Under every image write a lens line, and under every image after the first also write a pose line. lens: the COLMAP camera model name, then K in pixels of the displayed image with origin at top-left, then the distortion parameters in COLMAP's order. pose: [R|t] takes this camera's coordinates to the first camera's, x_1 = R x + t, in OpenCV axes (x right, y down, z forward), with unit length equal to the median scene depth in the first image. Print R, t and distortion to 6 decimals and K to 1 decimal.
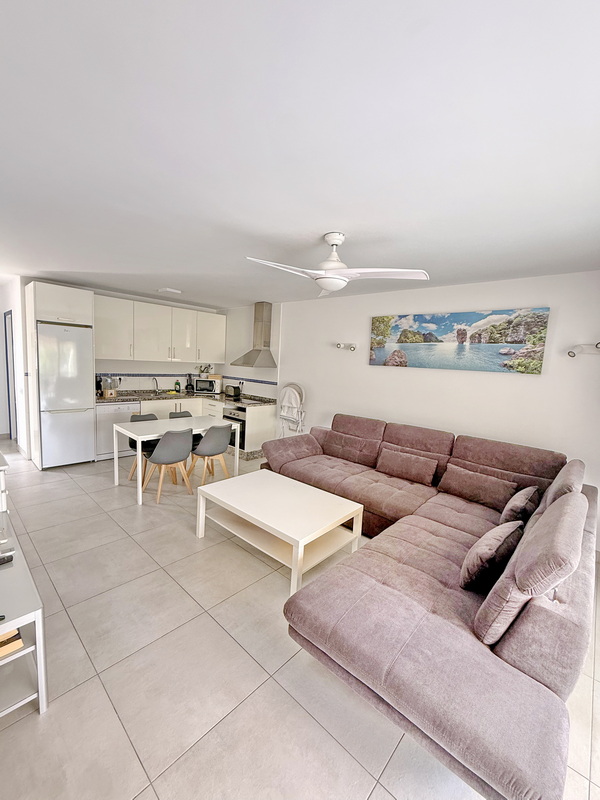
lens RADIAL K [[326.9, 0, 298.0], [0, 326.9, 399.5], [0, 0, 1]] dist [0.002483, 0.000172]
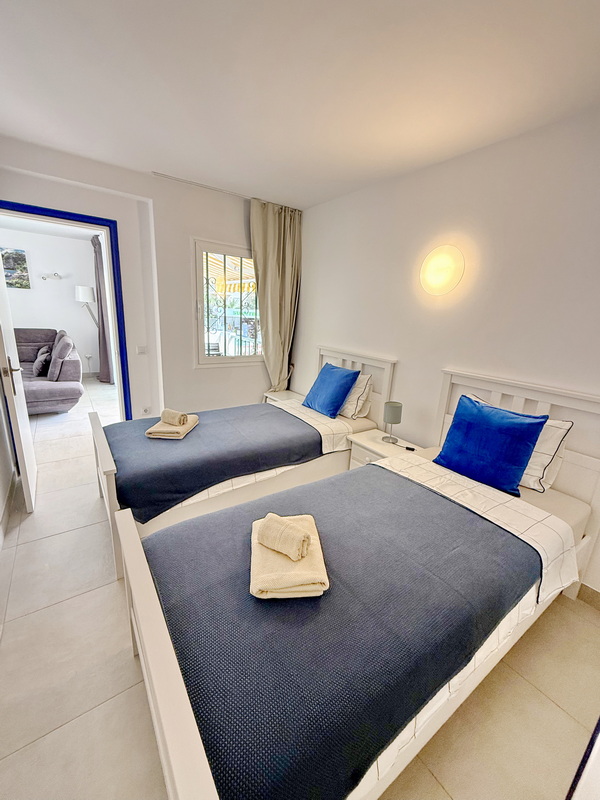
lens RADIAL K [[326.9, 0, 298.0], [0, 326.9, 399.5], [0, 0, 1]] dist [0.002483, 0.000172]
pose [[0.207692, -0.302386, 0.930283, -0.499258], [0.072929, 0.953161, 0.293541, 0.049607], [-0.975472, 0.006878, 0.220017, -0.510389]]
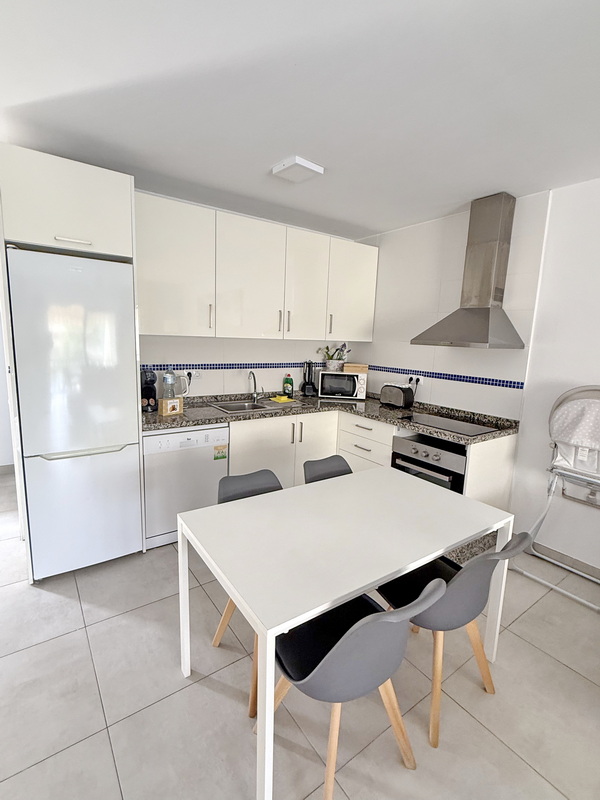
lens RADIAL K [[378.9, 0, 300.0], [0, 378.9, 400.0], [0, 0, 1]] dist [-0.000718, -0.000316]
pose [[0.979271, 0.015002, -0.201999, -0.270142], [-0.007058, 0.999175, 0.039991, -0.050595], [0.202433, -0.037737, 0.978569, 0.482319]]
